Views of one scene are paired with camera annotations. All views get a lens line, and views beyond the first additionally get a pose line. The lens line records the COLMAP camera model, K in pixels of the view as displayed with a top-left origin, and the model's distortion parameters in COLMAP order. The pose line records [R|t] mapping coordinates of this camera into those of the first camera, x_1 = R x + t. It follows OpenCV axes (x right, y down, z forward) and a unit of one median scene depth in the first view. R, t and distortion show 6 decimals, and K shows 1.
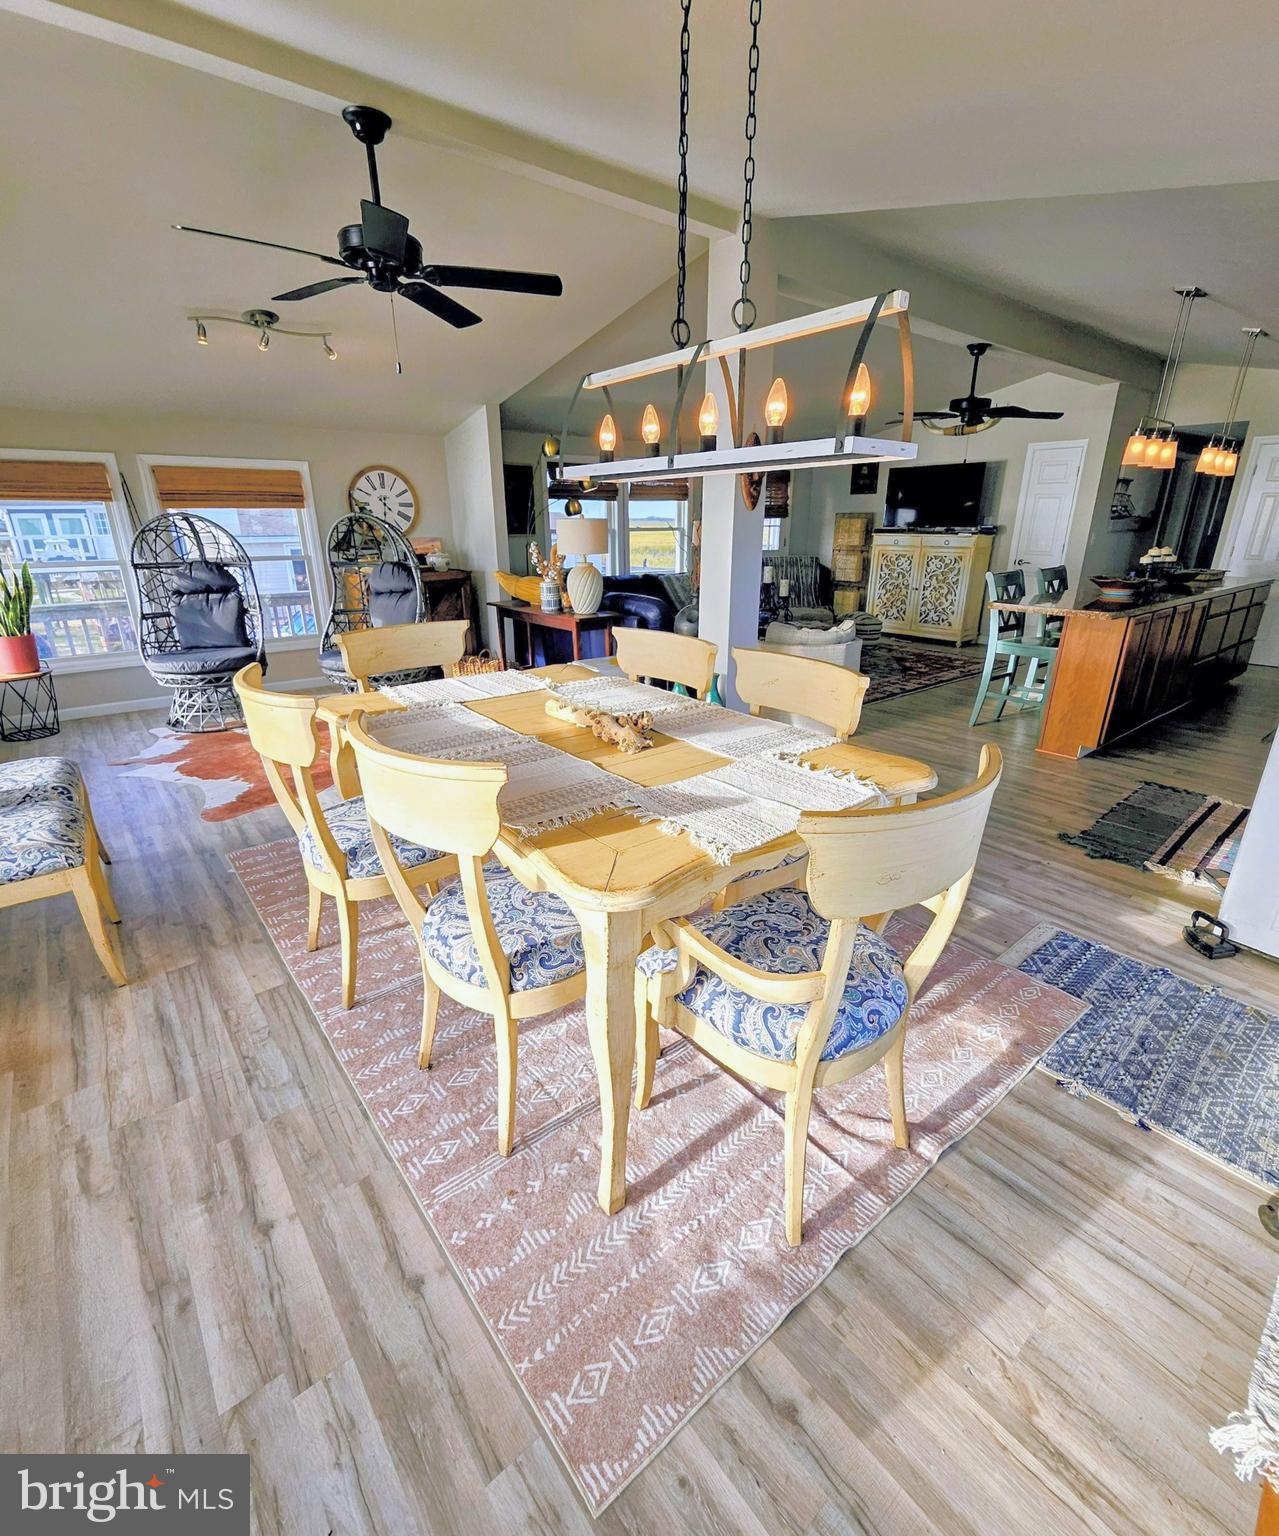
lens RADIAL K [[700.8, 0, 639.5], [0, 700.8, 768.0], [0, 0, 1]] dist [-0.000119, -0.013167]
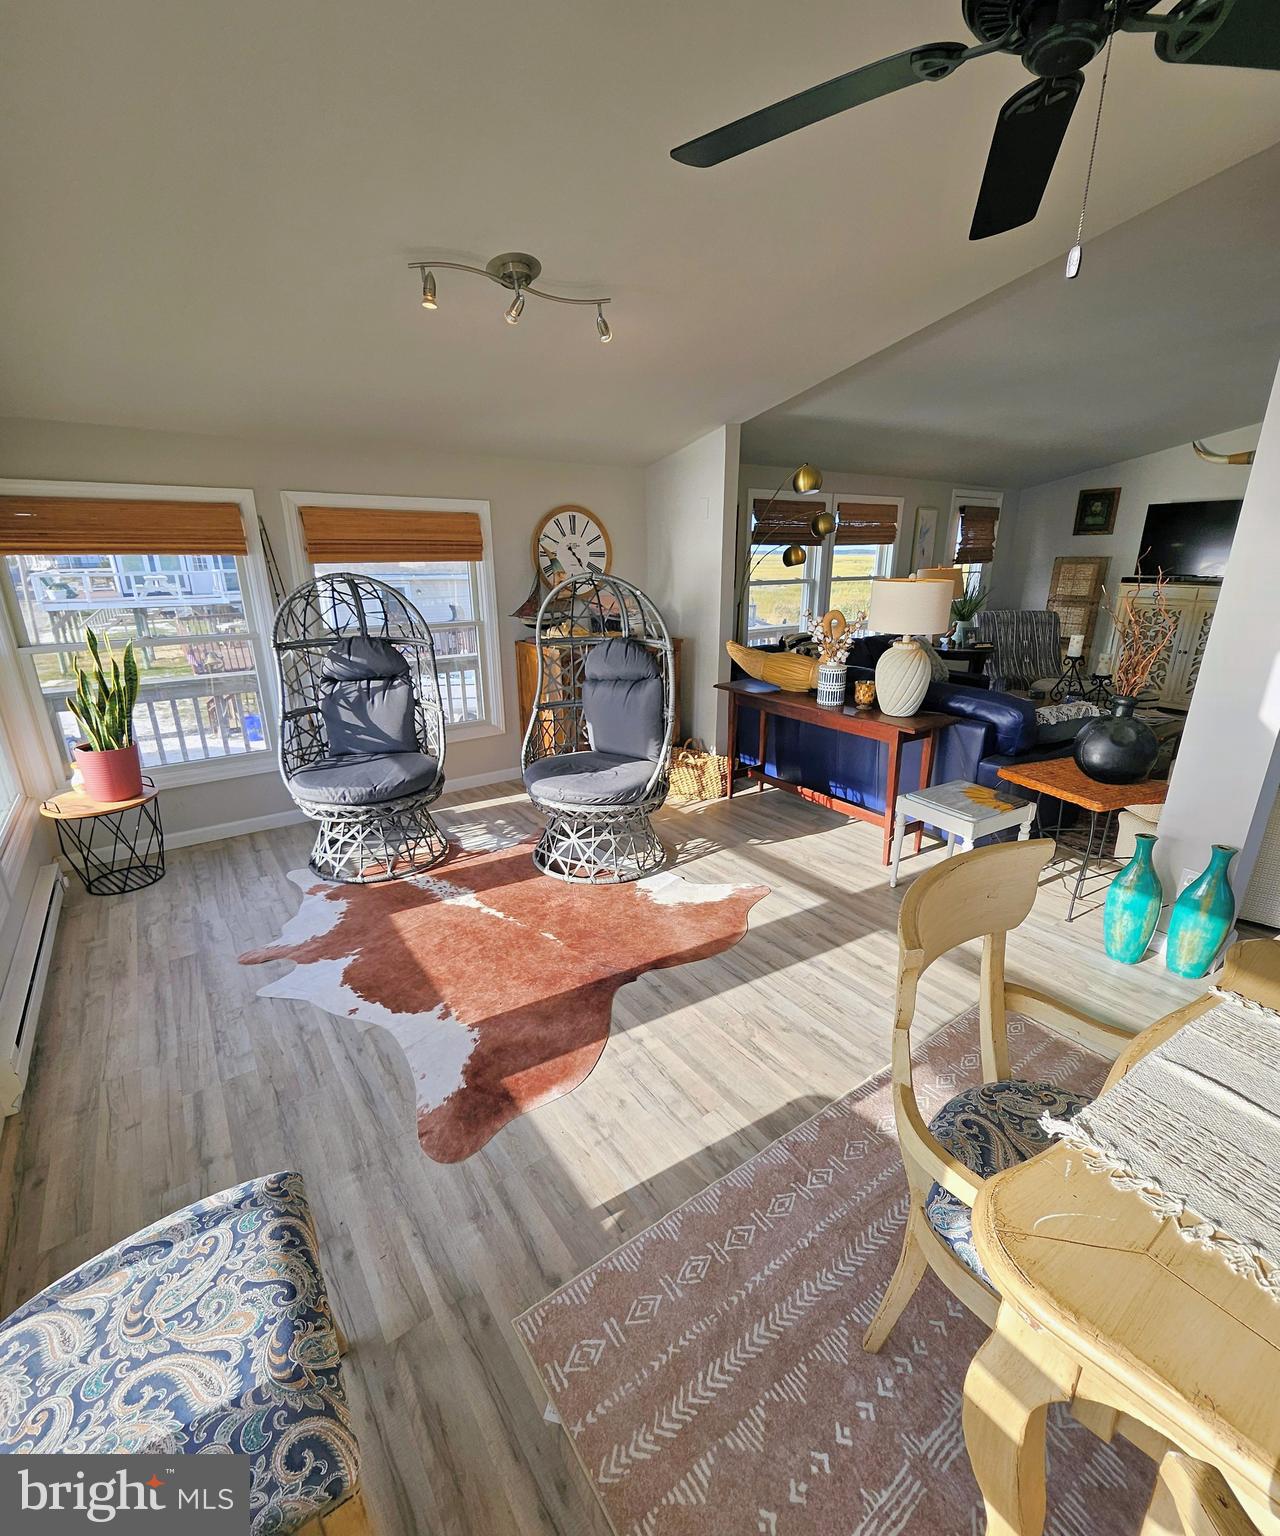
lens RADIAL K [[690.1, 0, 640.0], [0, 690.1, 768.0], [0, 0, 1]] dist [-0.004881, -0.000348]
pose [[0.997066, 0.019544, -0.074012, -0.278204], [-0.022531, 0.998956, -0.039748, -0.134987], [0.073157, 0.041299, 0.996465, 0.306775]]
